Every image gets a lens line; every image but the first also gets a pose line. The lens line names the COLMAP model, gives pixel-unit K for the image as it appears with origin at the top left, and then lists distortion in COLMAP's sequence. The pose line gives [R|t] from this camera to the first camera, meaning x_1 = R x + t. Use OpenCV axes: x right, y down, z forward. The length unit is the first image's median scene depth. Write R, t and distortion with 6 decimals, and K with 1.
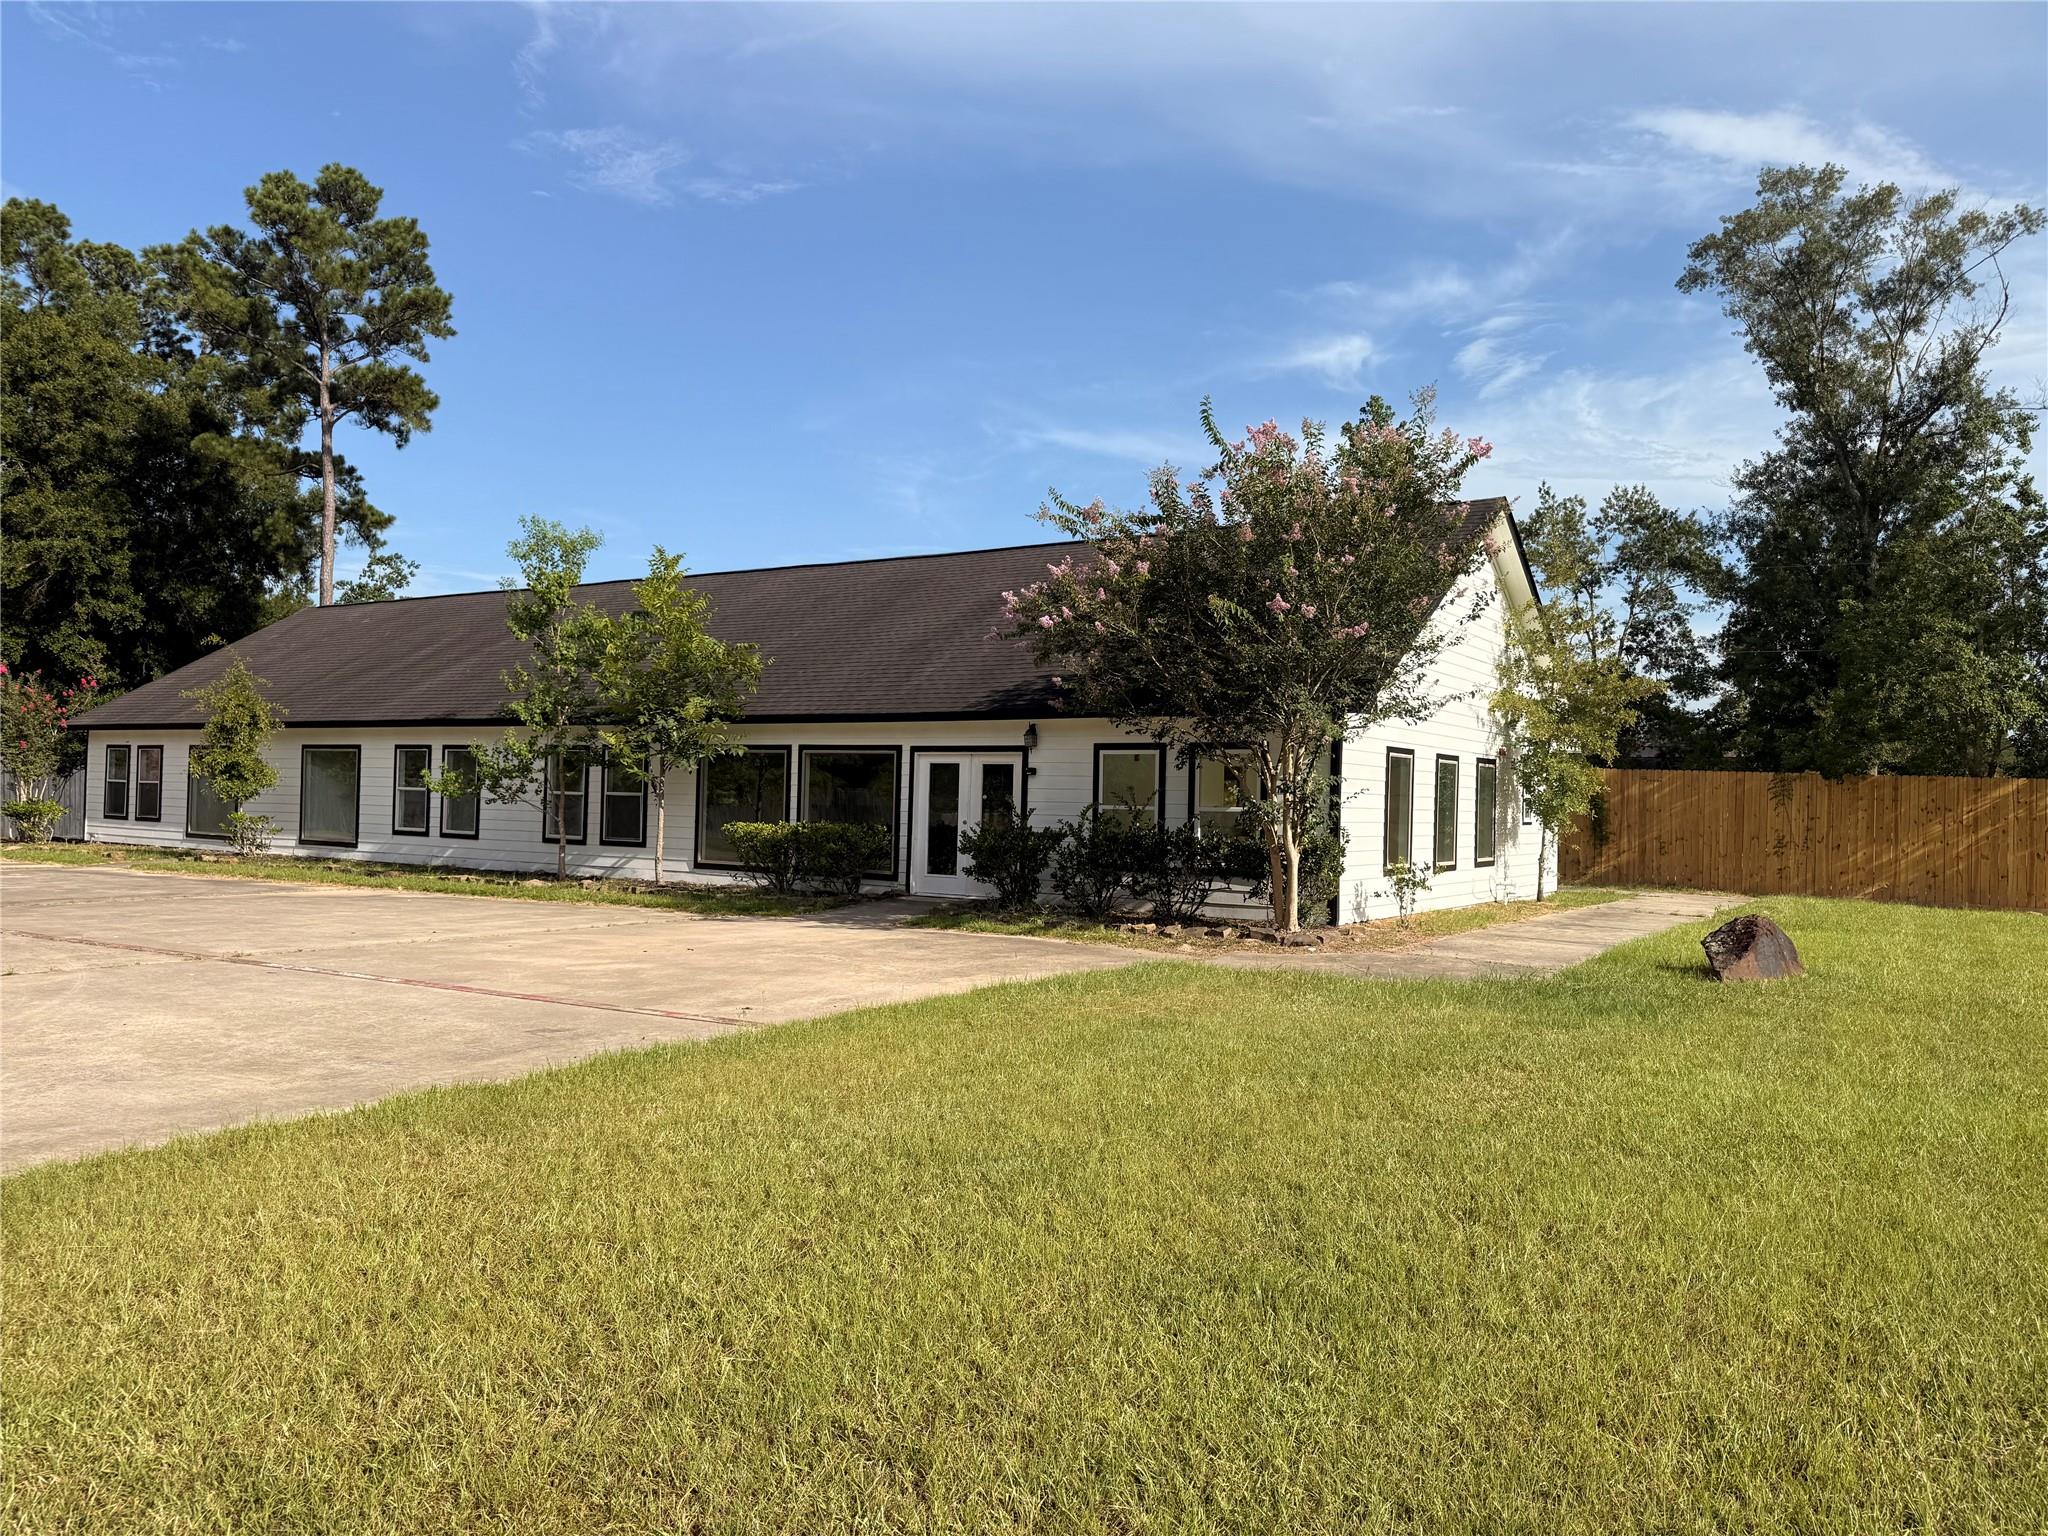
lens RADIAL K [[1440.6, 0, 1026.4], [0, 1440.6, 784.7], [0, 0, 1]] dist [0.028897, -0.022145]
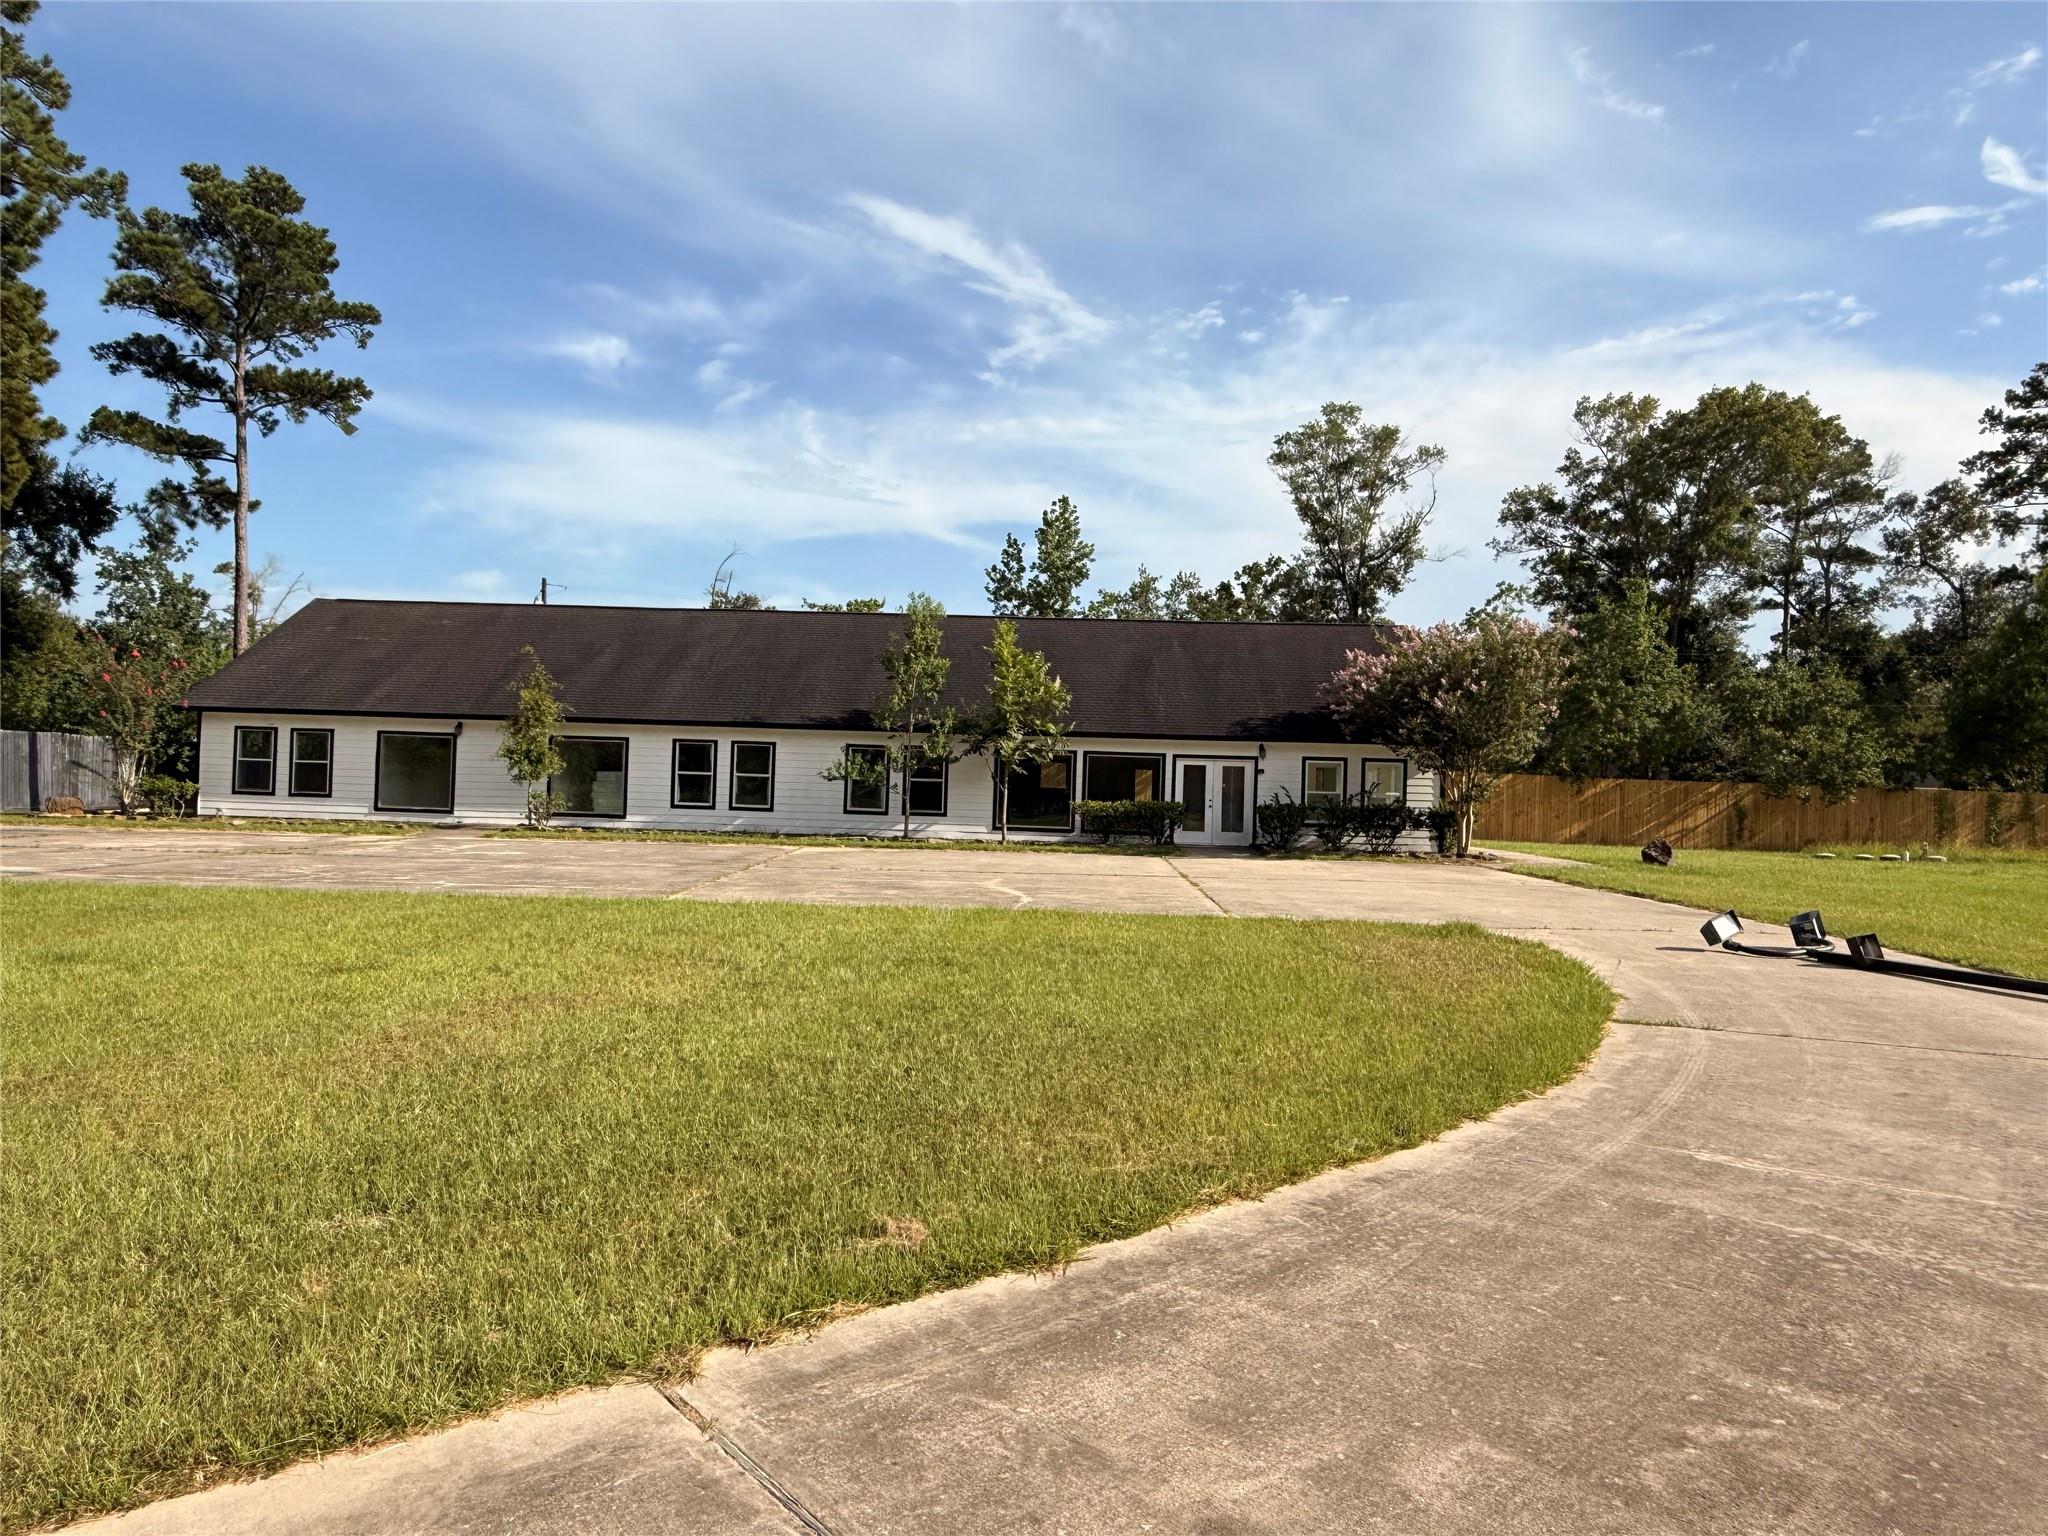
lens RADIAL K [[1311.5, 0, 1021.0], [0, 1311.5, 758.1], [0, 0, 1]] dist [-0.000373, -0.003284]
pose [[0.858840, 0.013321, 0.512071, -0.100706], [-0.015796, 0.999875, 0.000482, -0.002057], [-0.512001, -0.008503, 0.858943, -0.021162]]
